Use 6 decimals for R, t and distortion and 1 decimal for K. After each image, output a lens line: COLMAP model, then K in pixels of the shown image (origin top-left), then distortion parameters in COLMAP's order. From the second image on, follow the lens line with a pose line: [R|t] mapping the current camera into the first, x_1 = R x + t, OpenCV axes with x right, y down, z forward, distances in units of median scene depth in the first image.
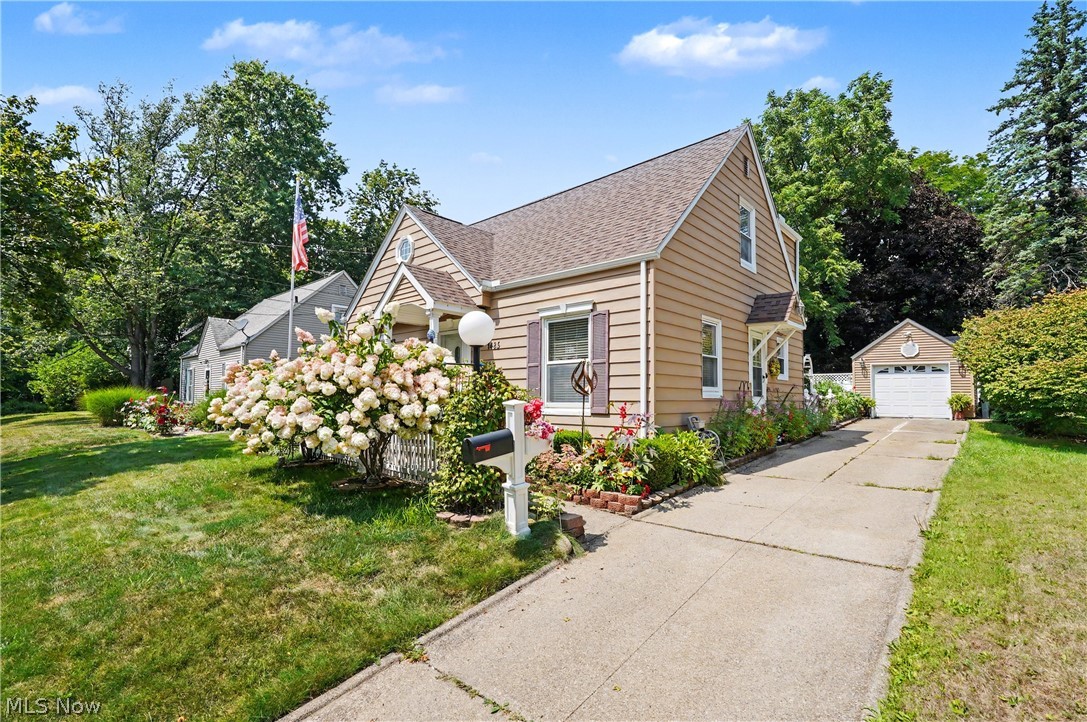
lens RADIAL K [[495.3, 0, 544.7], [0, 495.3, 364.2], [0, 0, 1]] dist [-0.010591, 0.000900]
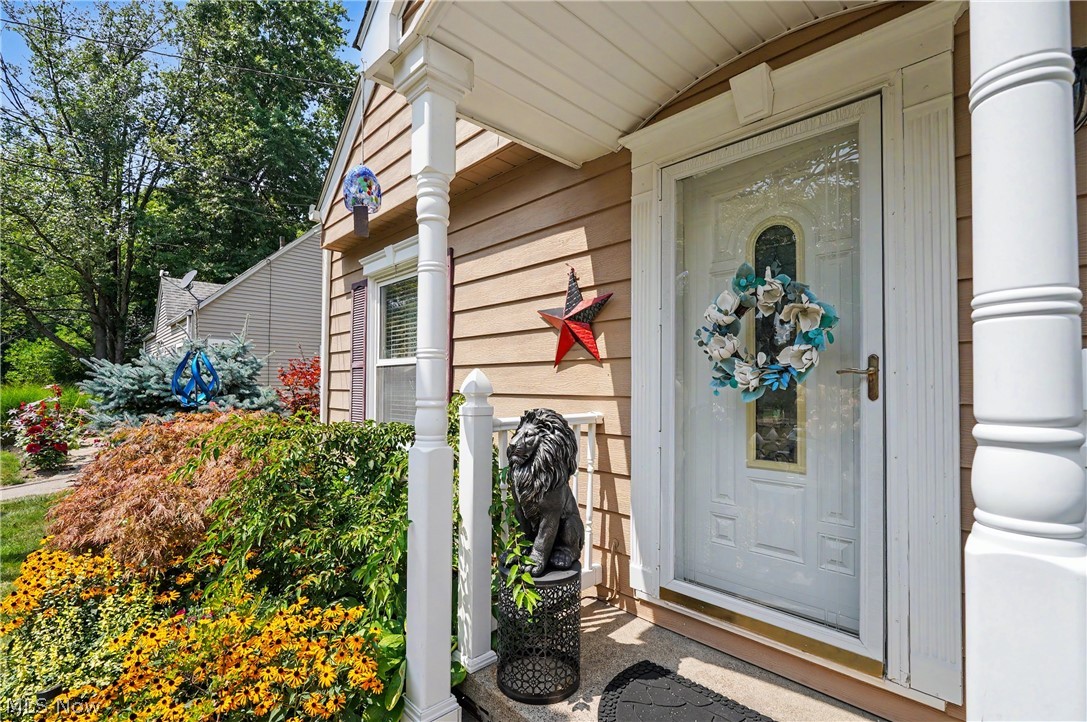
lens RADIAL K [[495.3, 0, 549.4], [0, 495.3, 368.9], [0, 0, 1]] dist [-0.010591, 0.000900]
pose [[0.997527, -0.001439, -0.070267, -0.257512], [0.004217, 0.999215, 0.039399, 0.016430], [0.070155, -0.039598, 0.996750, 0.907255]]
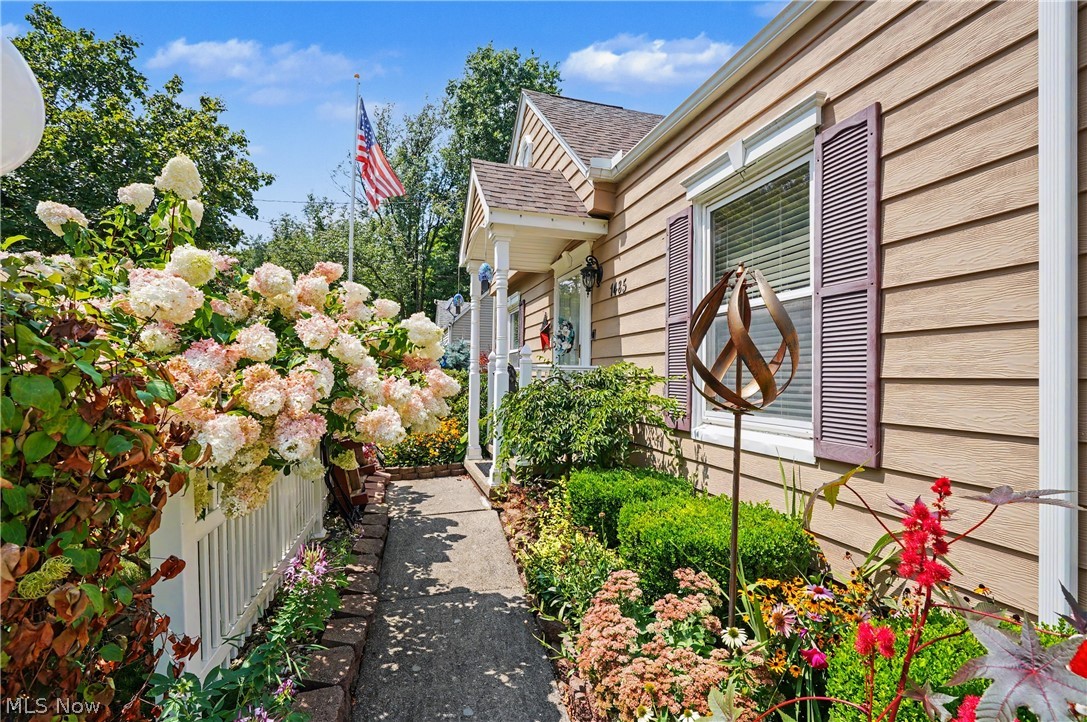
lens RADIAL K [[495.3, 0, 535.9], [0, 495.3, 363.1], [0, 0, 1]] dist [-0.010591, 0.000900]
pose [[0.848288, -0.003290, -0.529526, 0.098126], [0.021881, 0.999344, 0.028845, 0.023331], [0.529084, -0.036055, 0.847803, 0.576239]]
